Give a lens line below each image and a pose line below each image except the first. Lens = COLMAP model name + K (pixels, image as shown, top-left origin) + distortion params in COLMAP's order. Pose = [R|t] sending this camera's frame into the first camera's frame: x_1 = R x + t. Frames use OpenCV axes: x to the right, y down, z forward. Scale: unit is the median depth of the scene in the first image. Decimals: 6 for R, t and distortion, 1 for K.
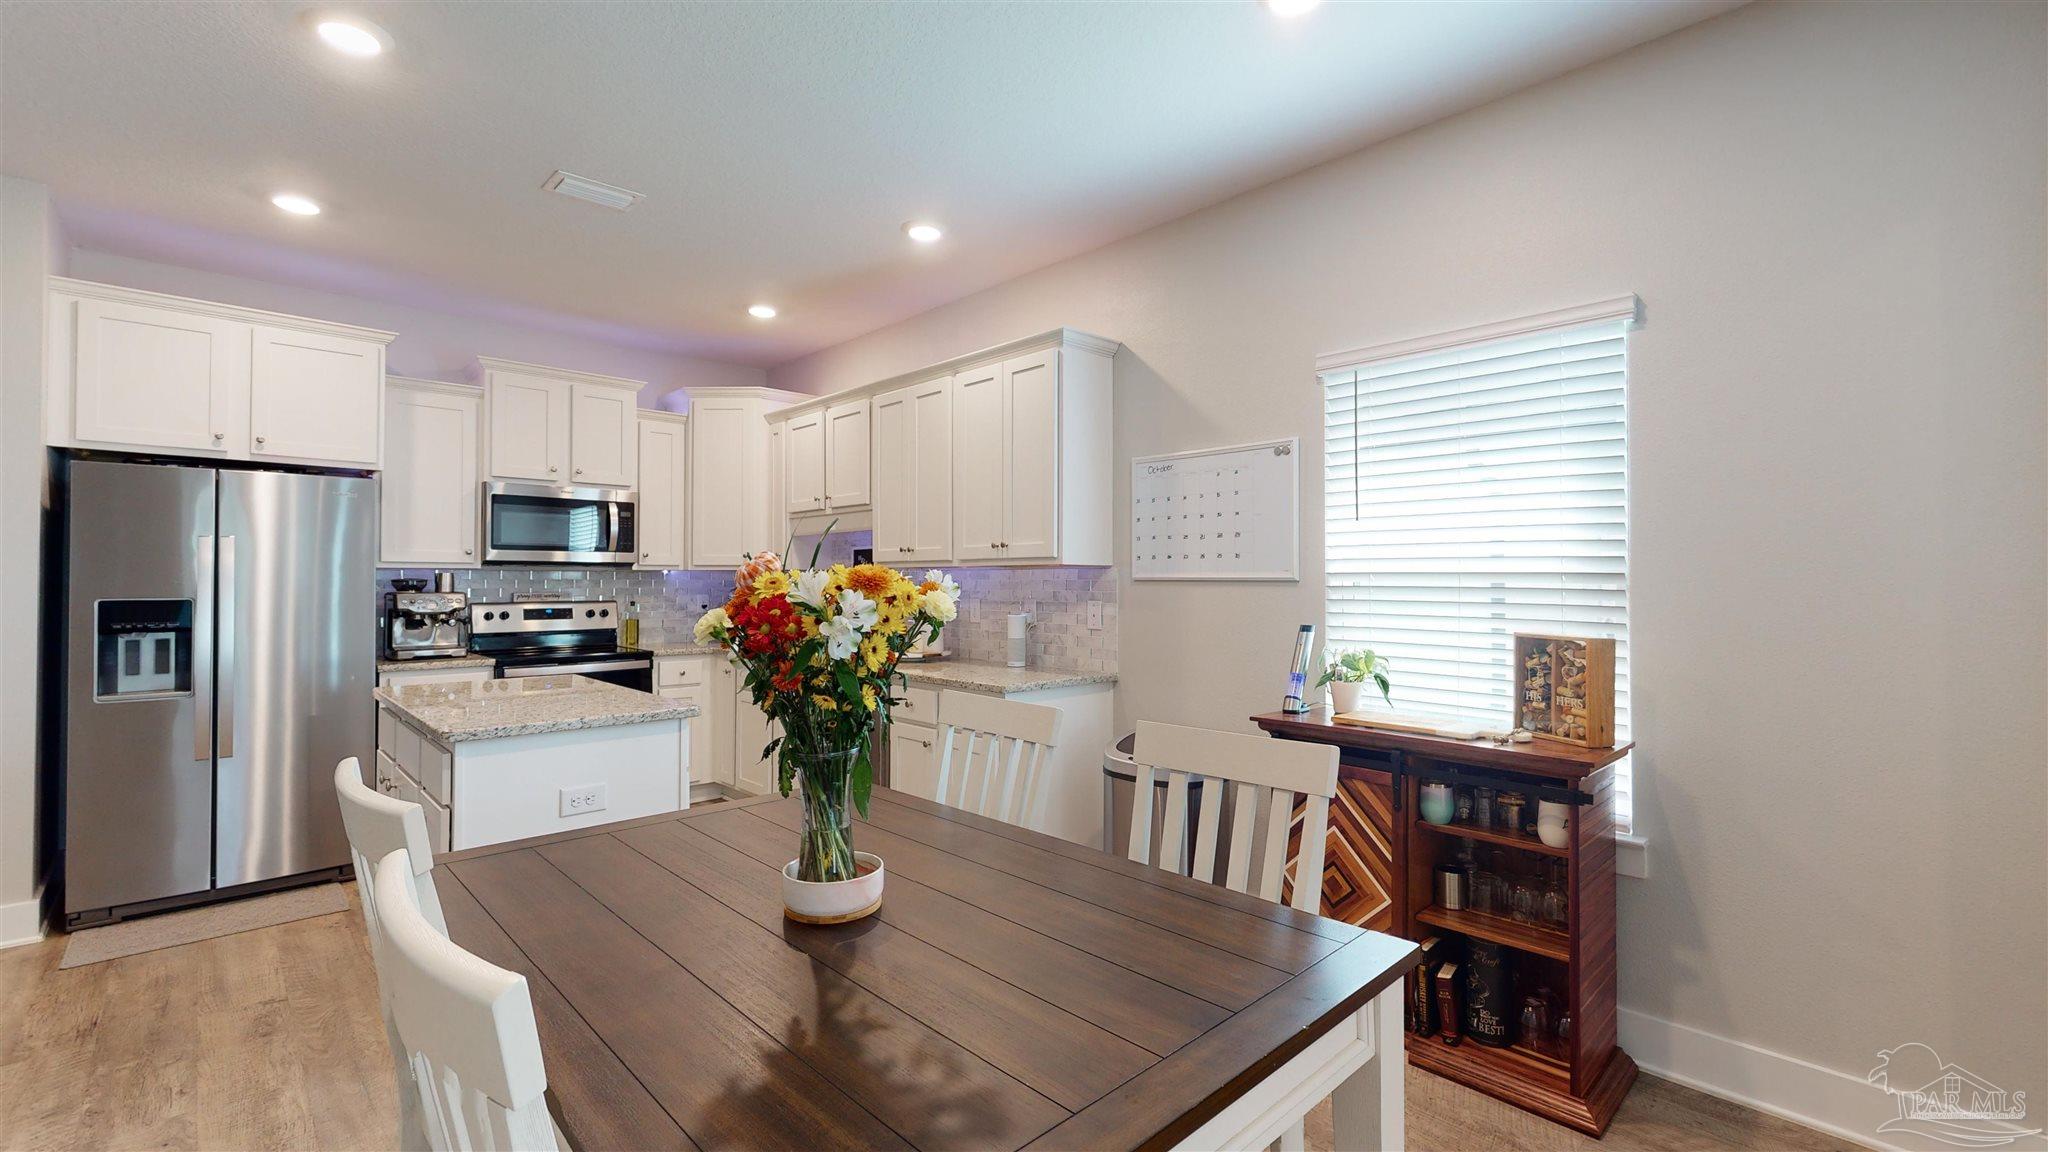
lens RADIAL K [[869.1, 0, 1028.0], [0, 869.1, 569.6], [0, 0, 1]] dist [-0.008345, -0.000096]
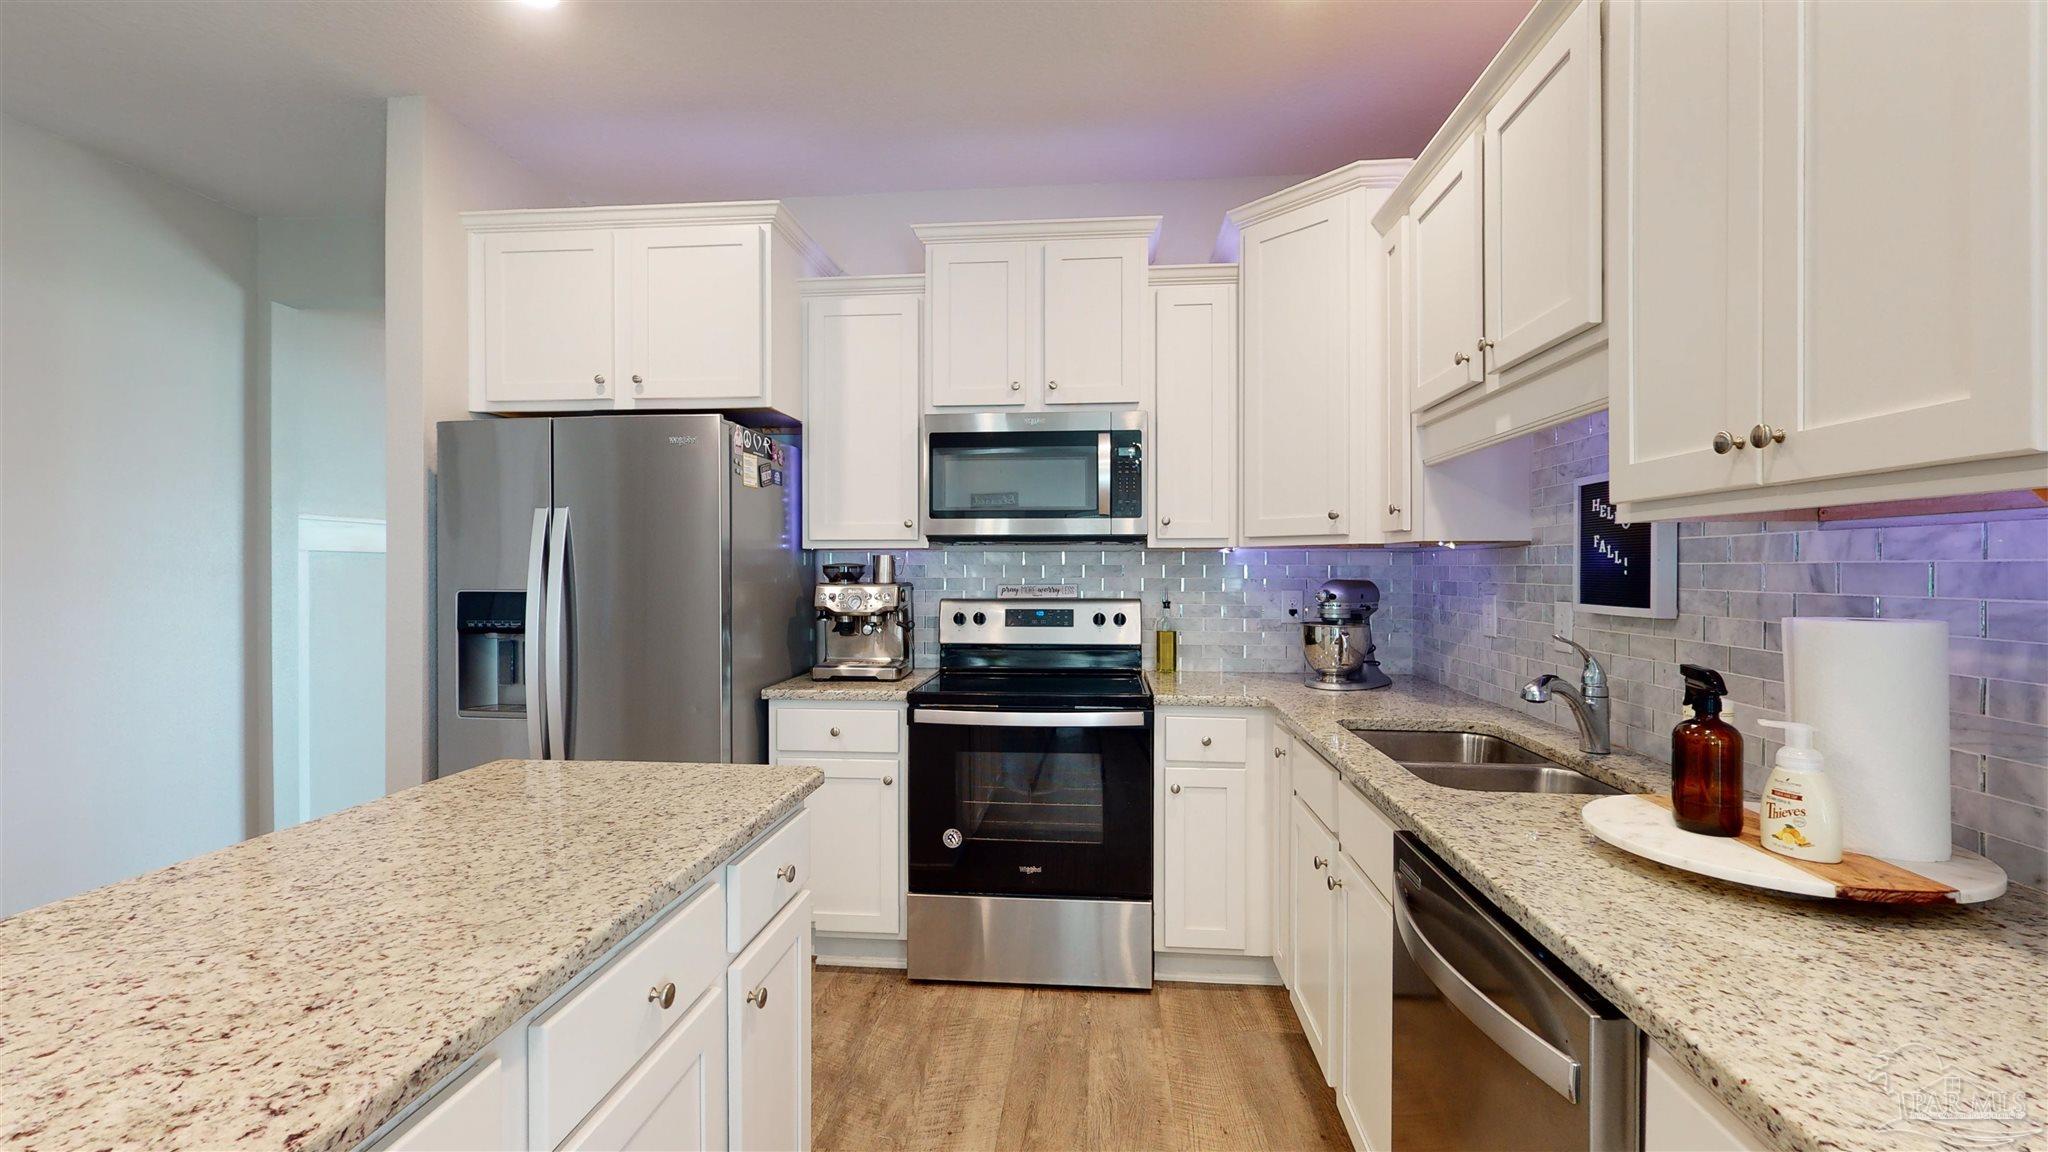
lens RADIAL K [[869.1, 0, 1016.1], [0, 869.1, 566.7], [0, 0, 1]] dist [-0.008345, -0.000096]
pose [[0.653256, -0.001604, -0.757136, -0.085594], [0.010010, 0.999929, 0.006517, 0.009954], [0.757071, -0.011836, 0.653225, 0.657029]]
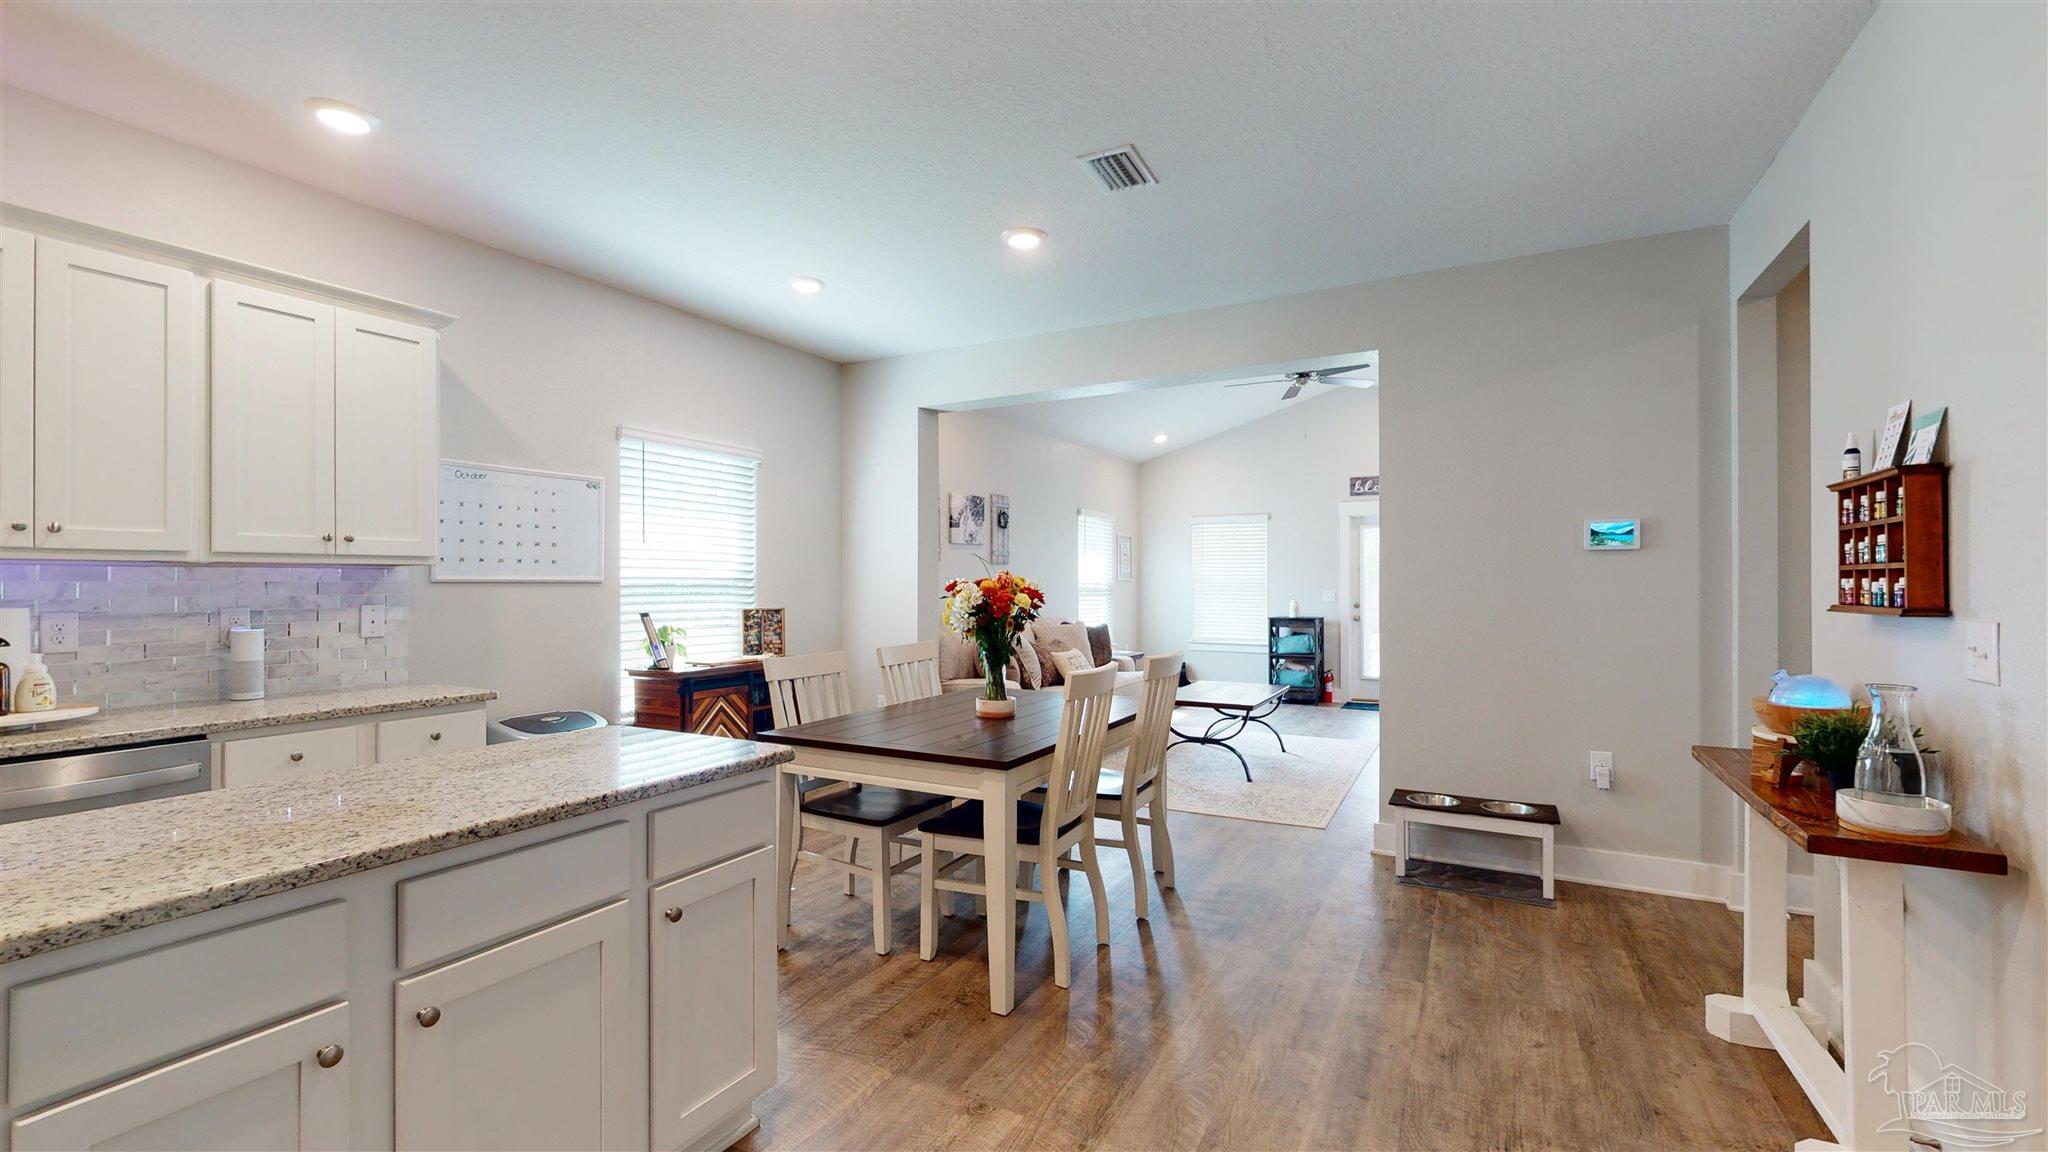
lens RADIAL K [[869.1, 0, 1048.2], [0, 869.1, 576.3], [0, 0, 1]] dist [-0.008345, -0.000096]
pose [[-0.329619, 0.006294, 0.944093, -0.861960], [-0.011526, 0.999876, -0.010690, 0.006956], [-0.944044, -0.014405, -0.329506, 0.558823]]
